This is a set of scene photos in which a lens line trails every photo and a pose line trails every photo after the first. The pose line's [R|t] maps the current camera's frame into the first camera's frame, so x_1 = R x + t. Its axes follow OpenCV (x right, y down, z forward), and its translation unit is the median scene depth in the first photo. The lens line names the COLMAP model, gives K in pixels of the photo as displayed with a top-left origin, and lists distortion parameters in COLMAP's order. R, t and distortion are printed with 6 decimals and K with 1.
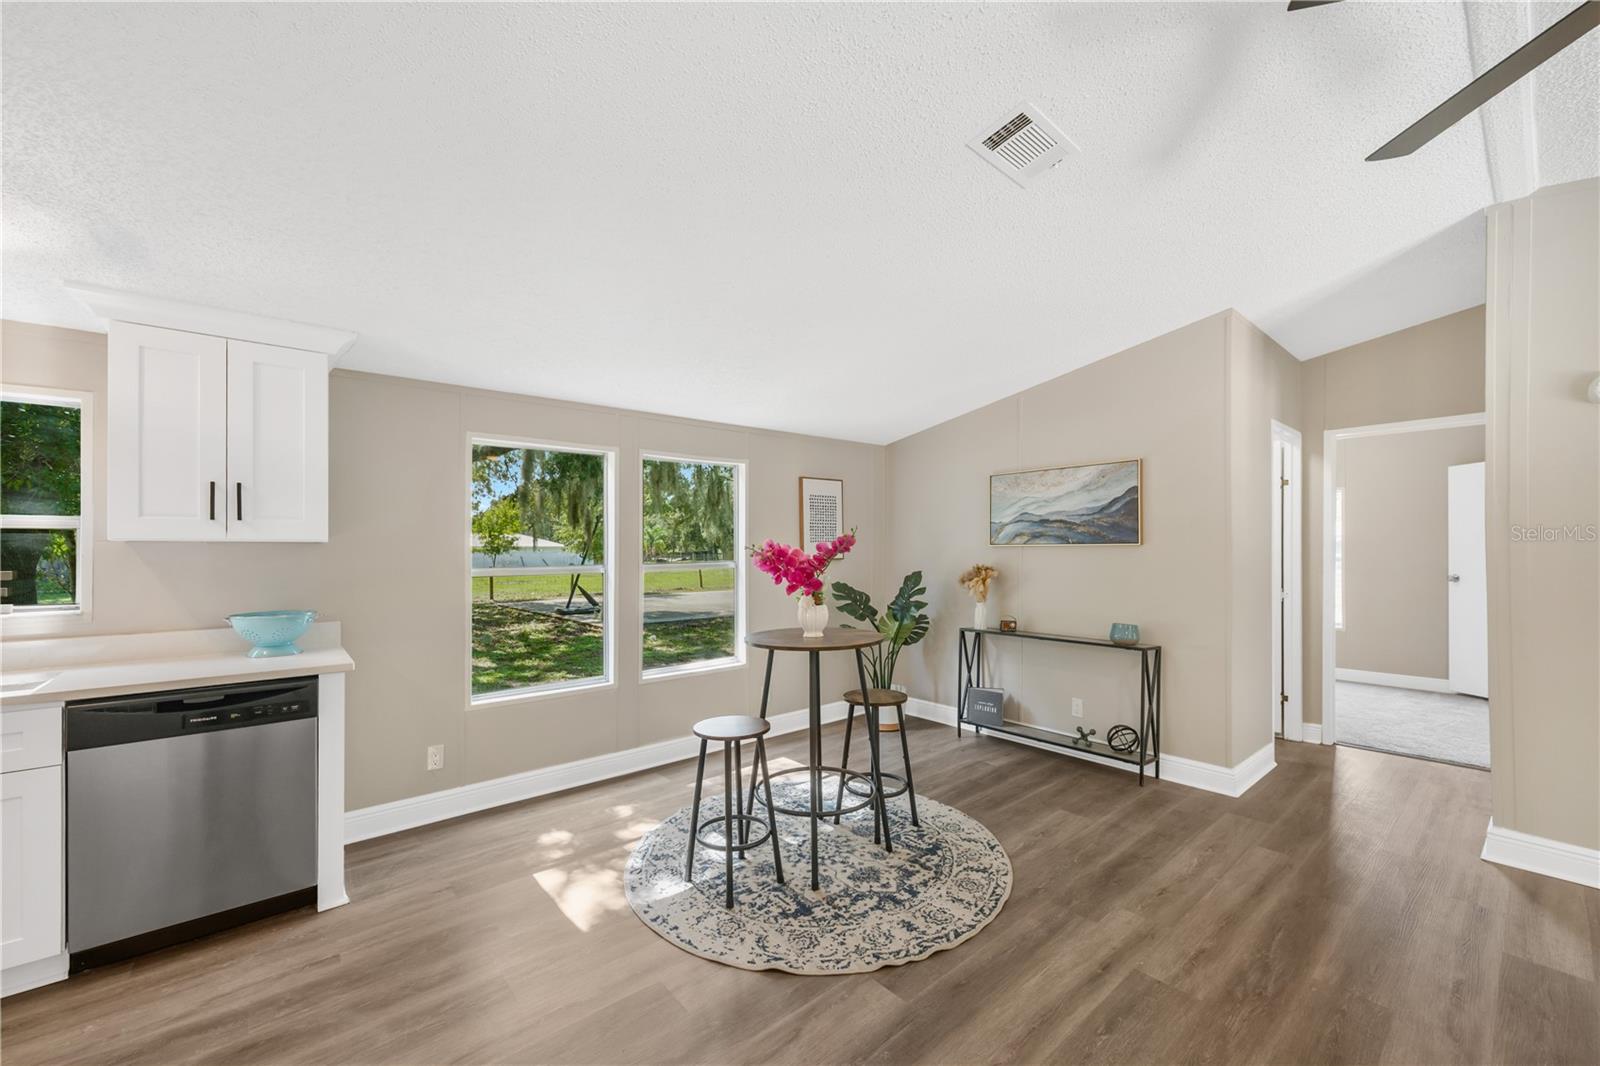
lens RADIAL K [[632.9, 0, 803.7], [0, 632.9, 547.6], [0, 0, 1]] dist [0.001225, -0.000626]
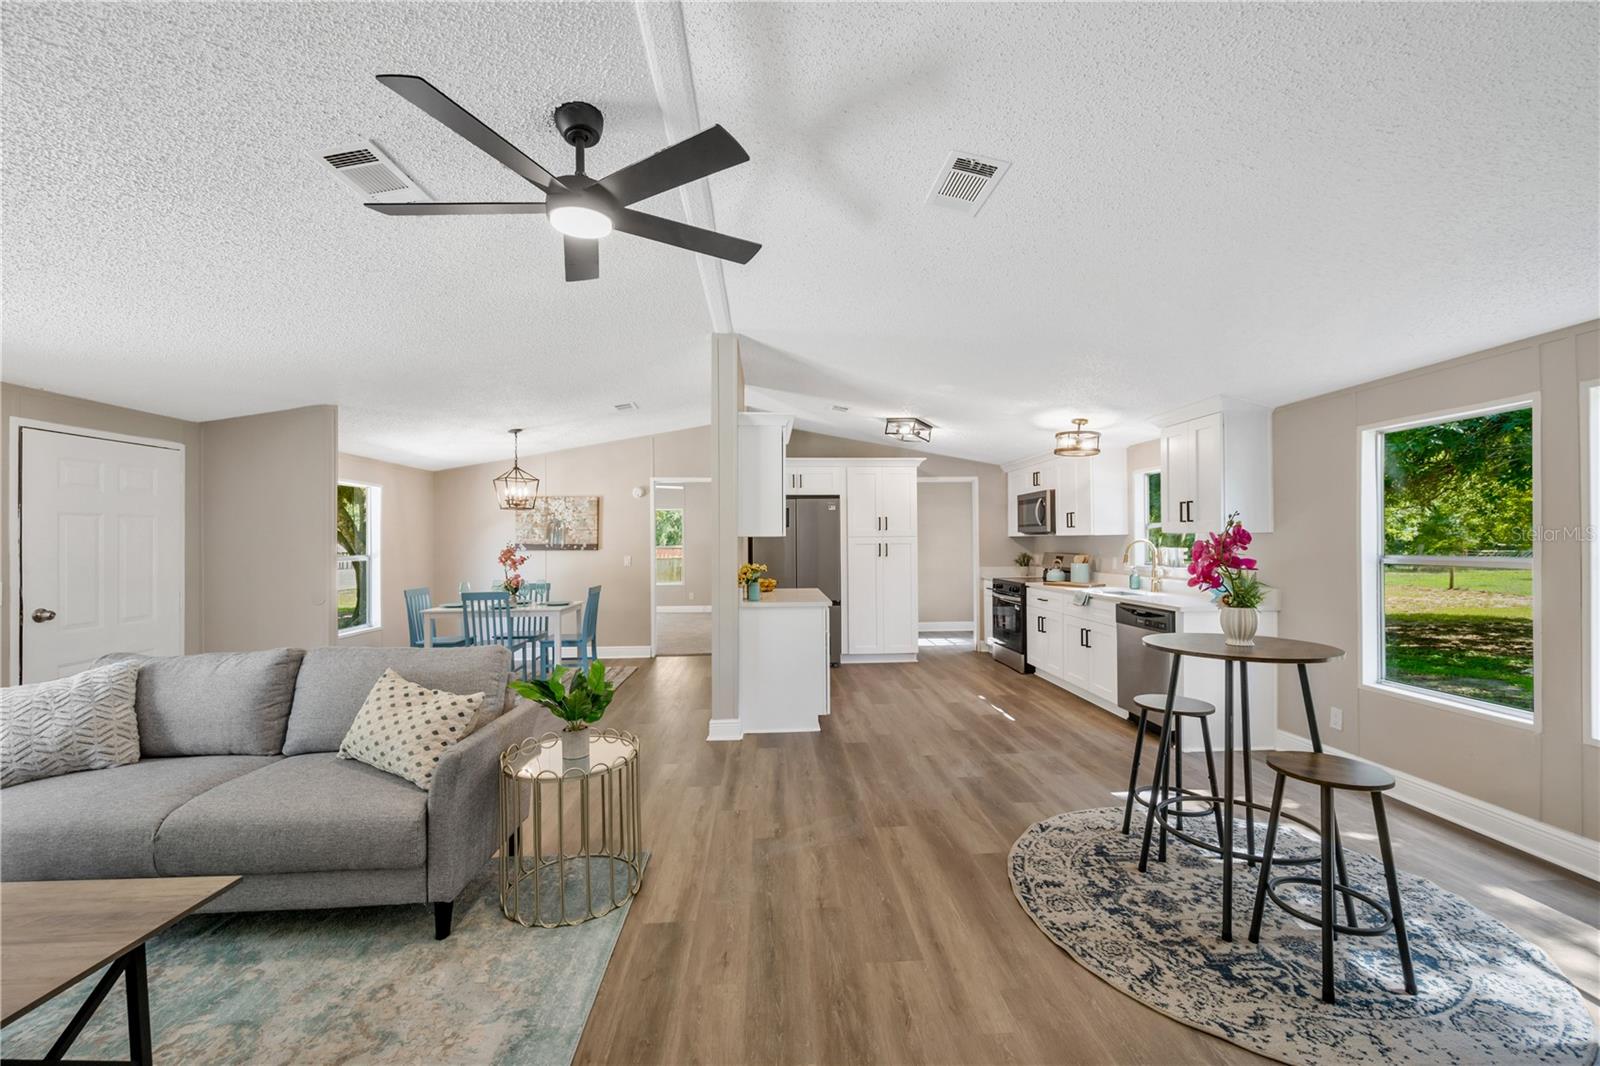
lens RADIAL K [[632.9, 0, 808.3], [0, 632.9, 538.6], [0, 0, 1]] dist [0.001225, -0.000626]
pose [[-0.596569, 0.006103, -0.802539, 1.125151], [0.013183, 0.999911, -0.002196, -0.005473], [0.802454, -0.011890, -0.596596, 1.144796]]
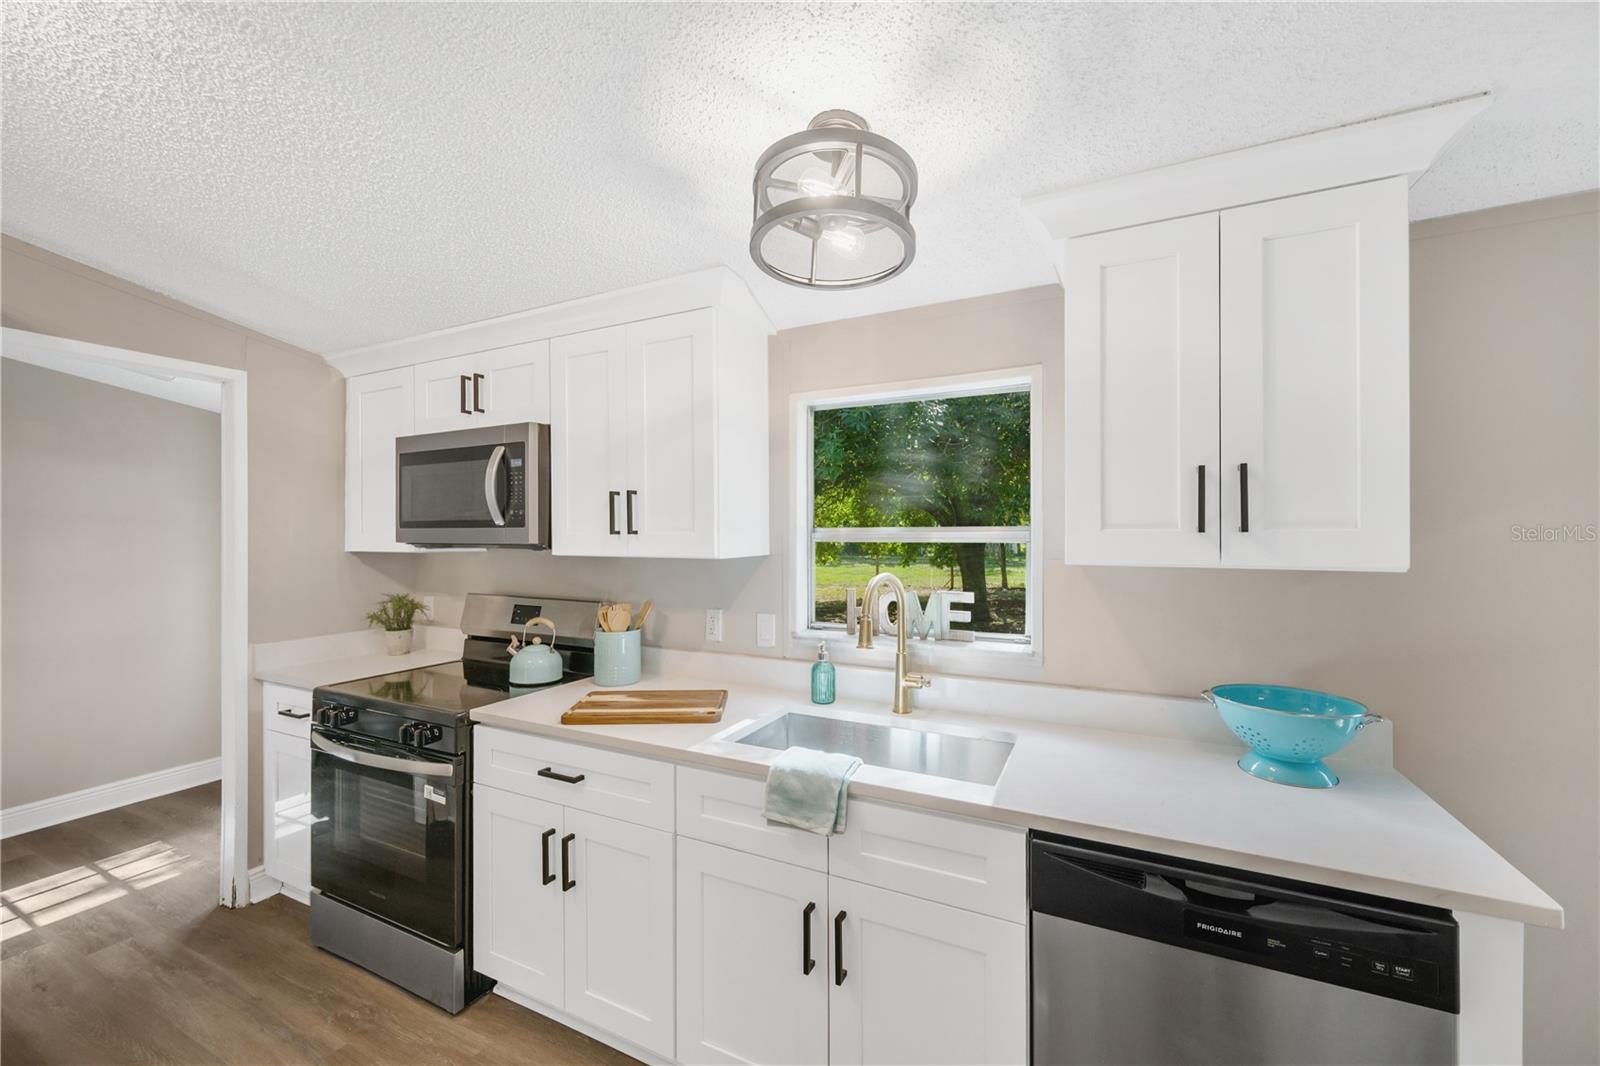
lens RADIAL K [[632.9, 0, 799.3], [0, 632.9, 530.4], [0, 0, 1]] dist [0.001225, -0.000626]
pose [[0.392695, -0.003321, -0.919663, -0.512381], [0.002758, 0.999993, -0.002433, -0.042101], [0.919665, -0.001581, 0.392701, 0.411144]]
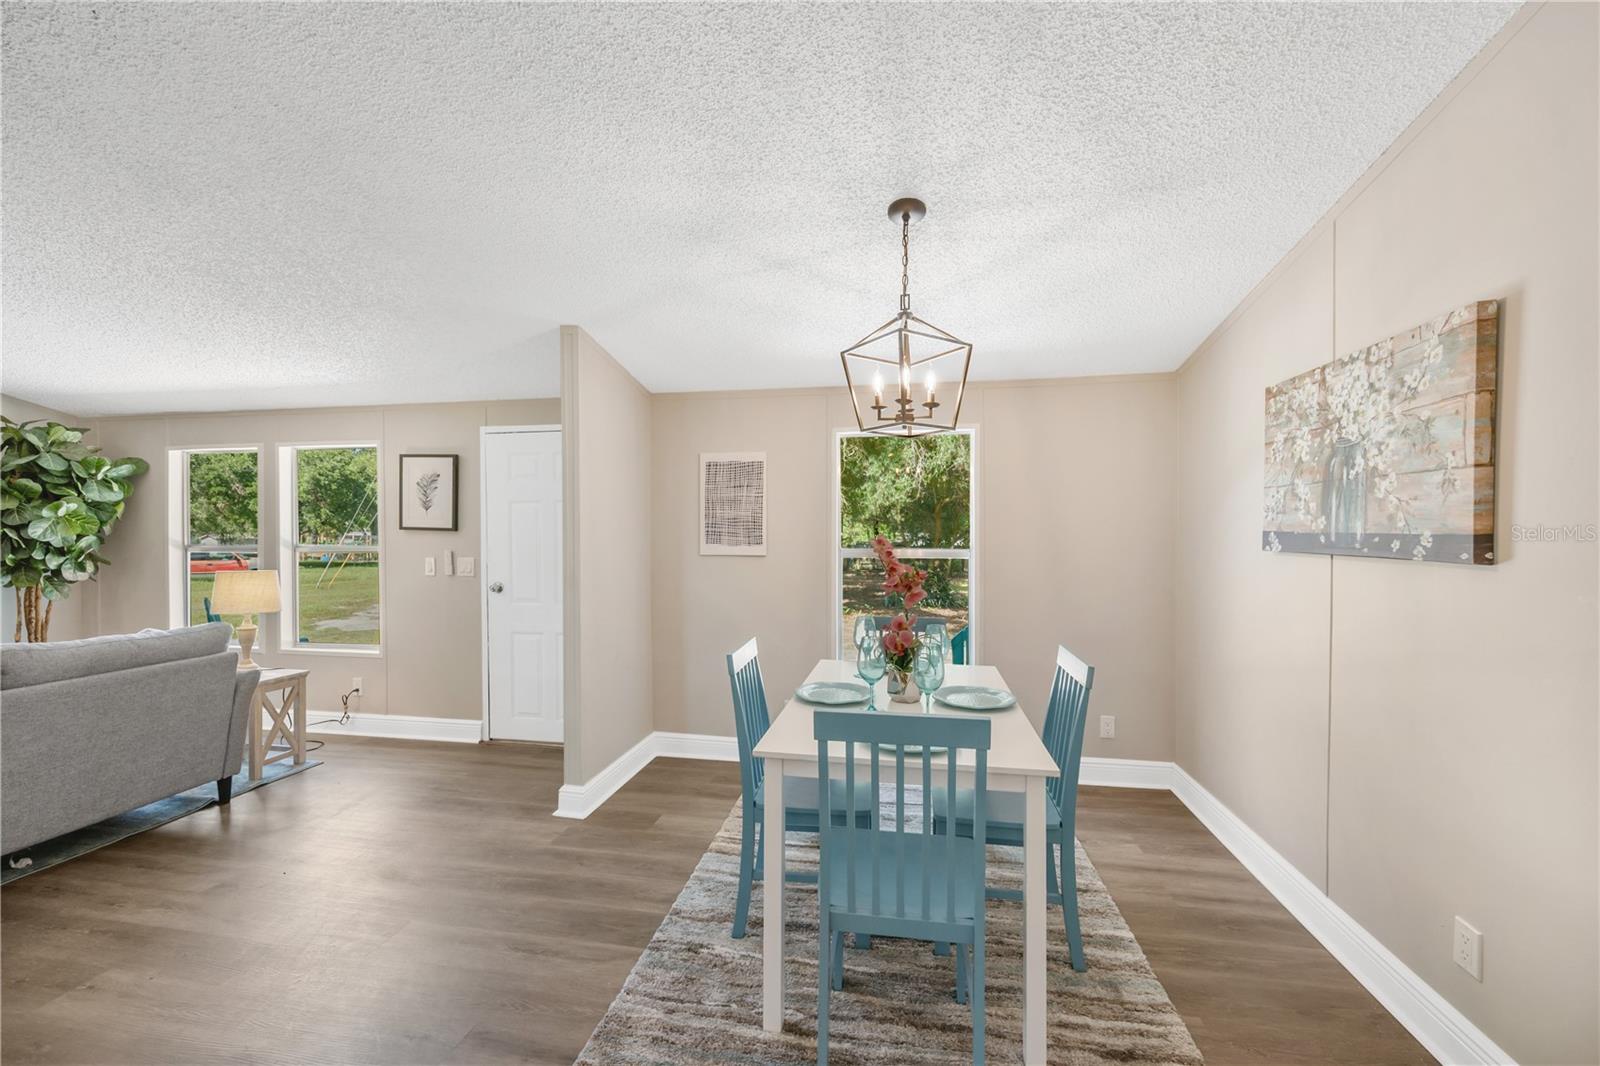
lens RADIAL K [[632.9, 0, 808.4], [0, 632.9, 533.0], [0, 0, 1]] dist [0.001225, -0.000626]
pose [[-0.636471, 0.004077, 0.771290, -0.662868], [-0.000712, 0.999983, -0.005873, 0.002351], [-0.771300, -0.004287, -0.636457, -0.484073]]
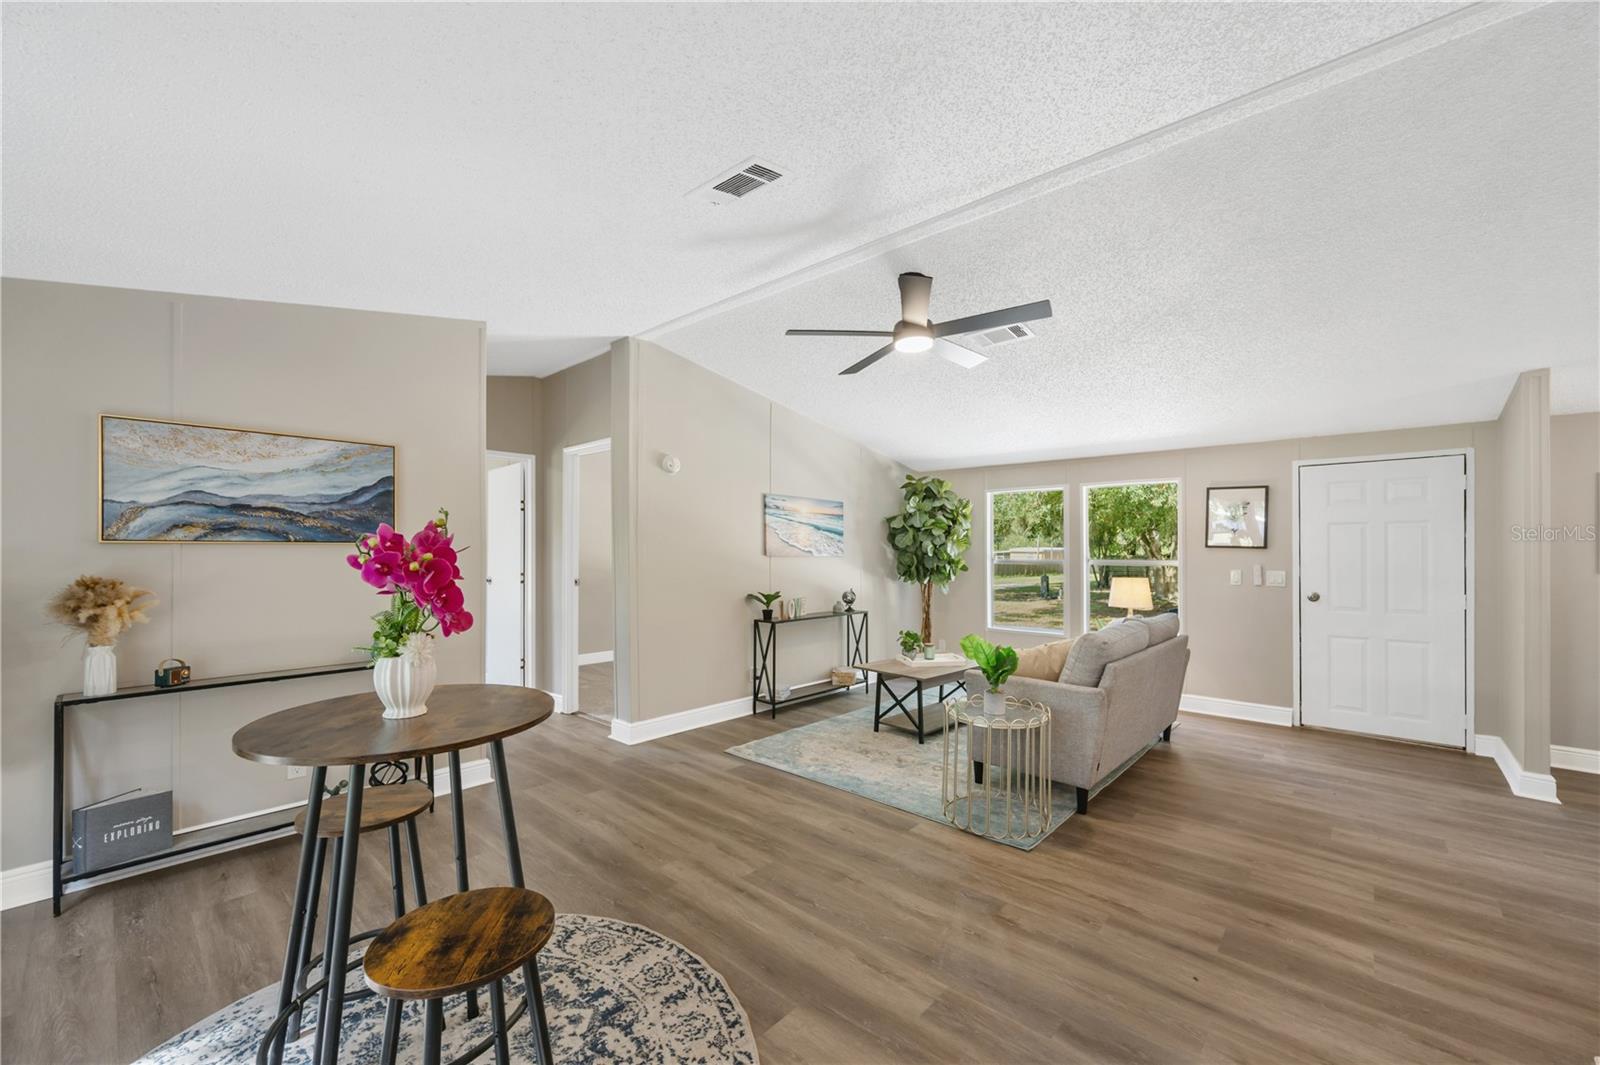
lens RADIAL K [[634.7, 0, 808.6], [0, 634.7, 547.8], [0, 0, 1]] dist [0.000140, -0.000289]
pose [[-0.135536, 0.006234, 0.990753, -0.601726], [-0.004491, 0.999966, -0.006907, 0.005110], [-0.990762, -0.005386, -0.135504, 0.814469]]
